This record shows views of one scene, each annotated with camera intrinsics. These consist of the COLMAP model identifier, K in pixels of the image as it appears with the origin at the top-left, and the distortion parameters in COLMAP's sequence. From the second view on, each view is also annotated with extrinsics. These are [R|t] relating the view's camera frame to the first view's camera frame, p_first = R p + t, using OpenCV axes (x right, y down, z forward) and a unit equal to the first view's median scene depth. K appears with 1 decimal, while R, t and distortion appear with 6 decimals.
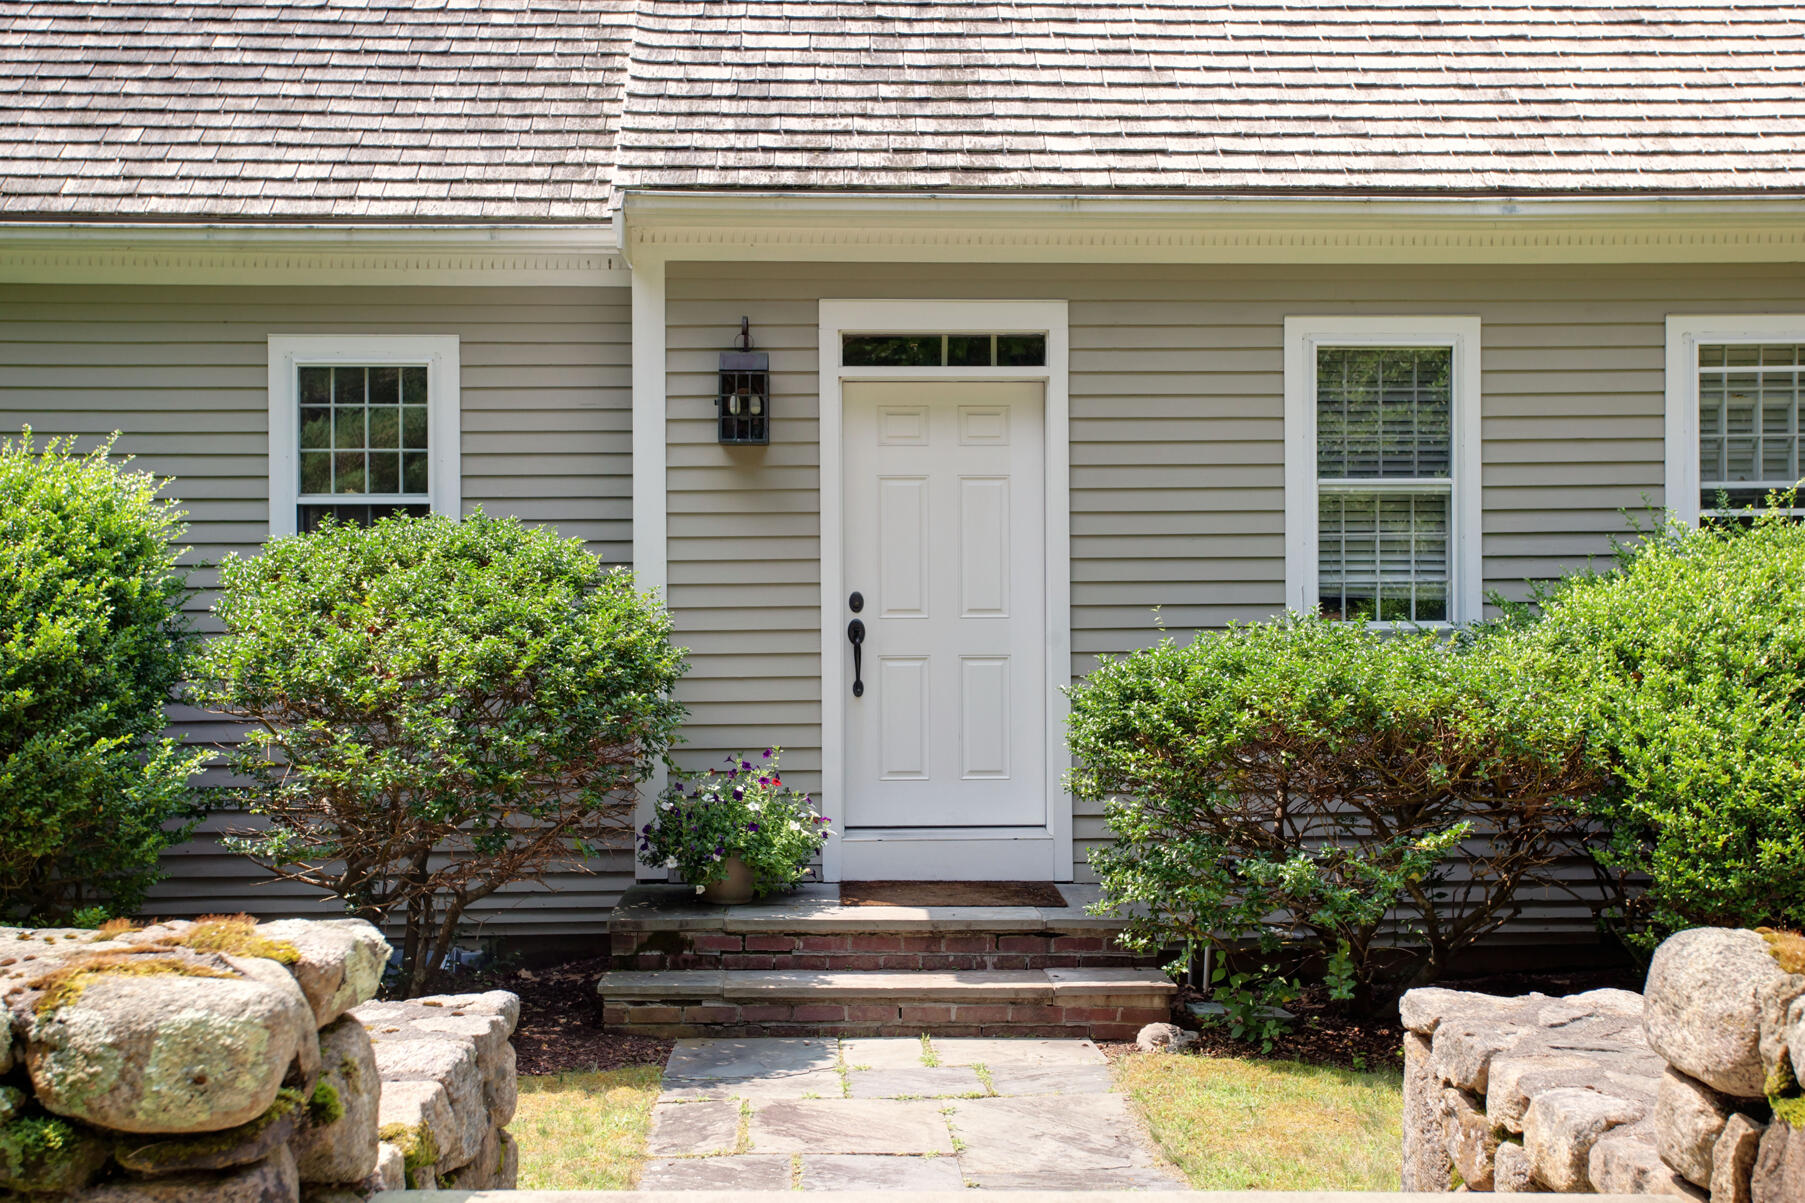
lens RADIAL K [[1752.6, 0, 902.5], [0, 1752.6, 601.5], [0, 0, 1]] dist [-0.003193, 0.167615]
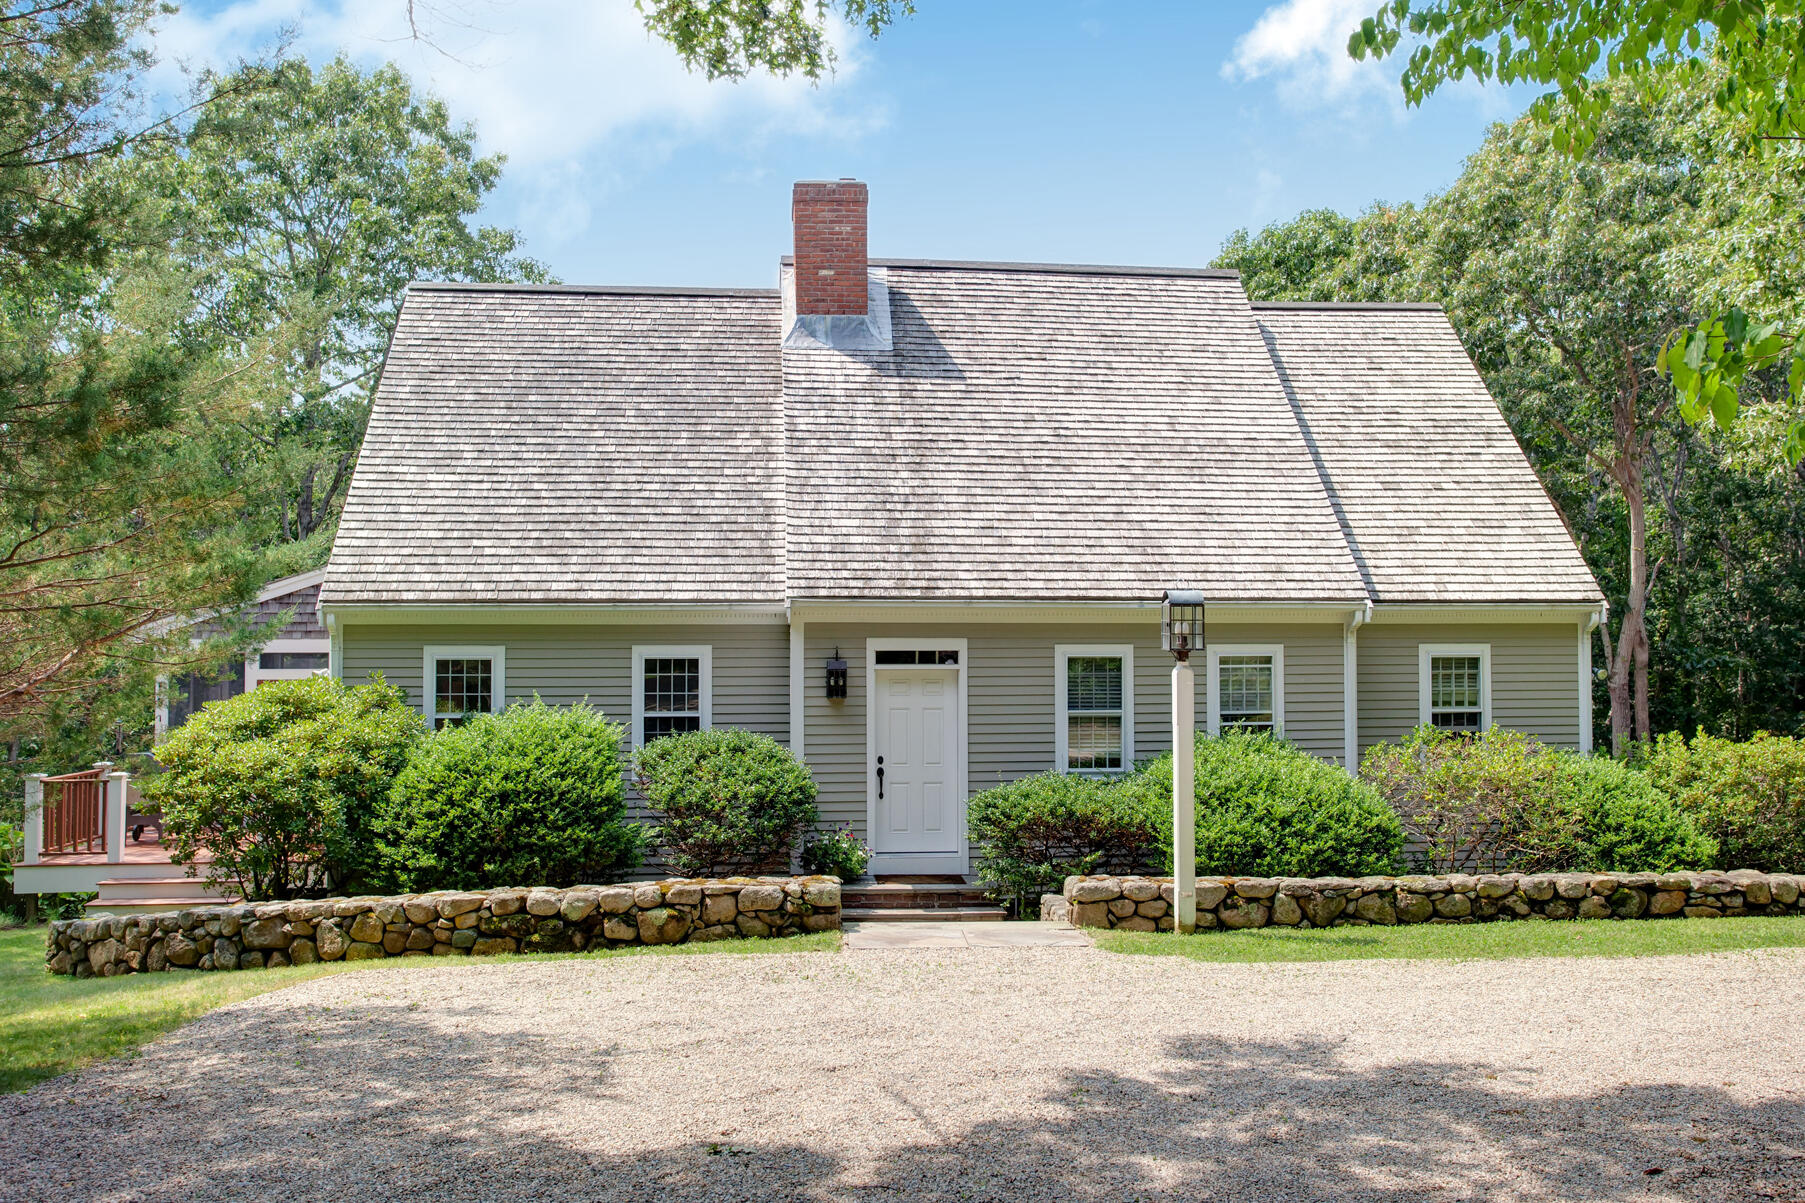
lens RADIAL K [[1596.4, 0, 902.5], [0, 1596.4, 601.5], [0, 0, 1]] dist [-0.011135, 0.001251]
pose [[0.998909, 0.003644, 0.046567, -0.100161], [-0.002759, 0.999815, -0.019040, -0.178229], [-0.046628, 0.018890, 0.998734, -1.224779]]
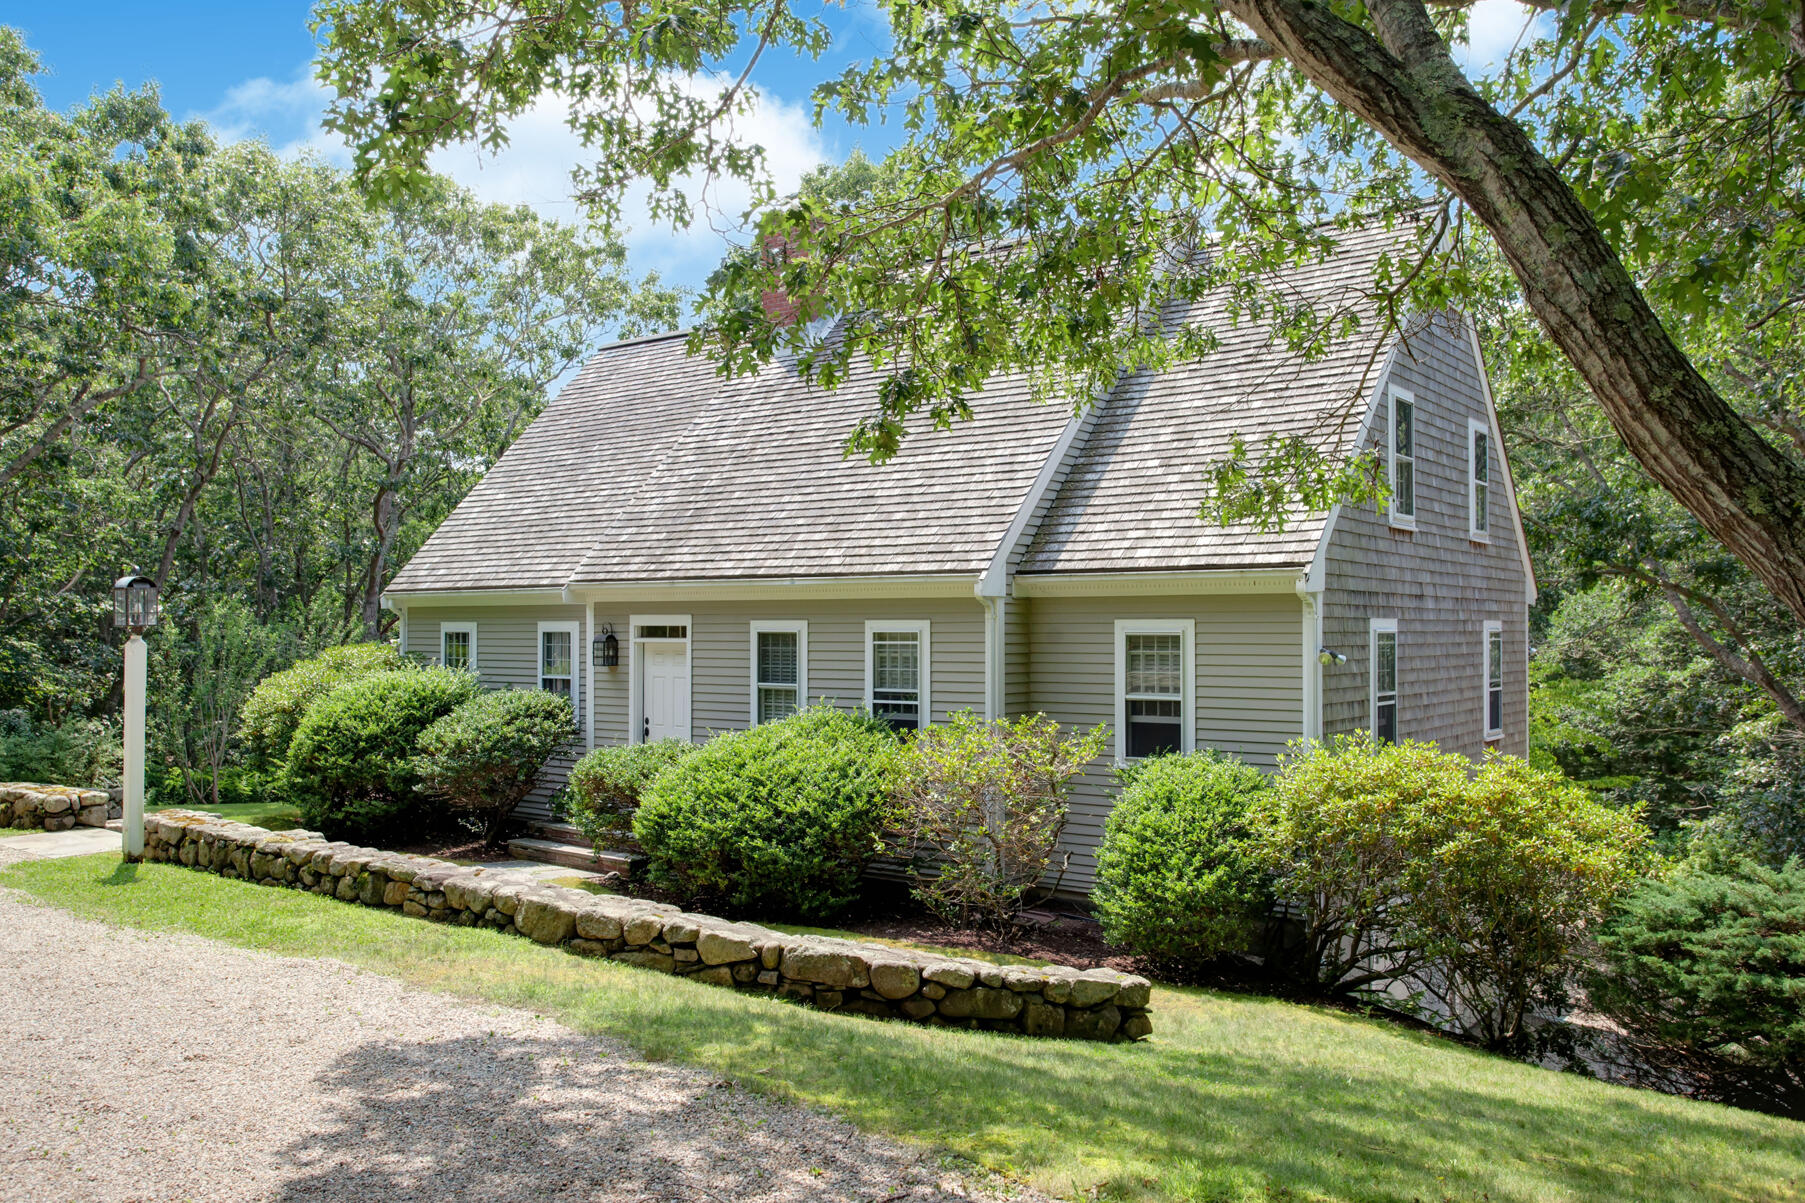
lens RADIAL K [[1413.8, 0, 904.2], [0, 1413.8, 603.5], [0, 0, 1]] dist [-0.000795, 0.000728]
pose [[0.770921, -0.006045, -0.636902, 1.727660], [0.002462, 0.999976, -0.006511, -0.172093], [0.636926, 0.003451, 0.770918, -0.475197]]
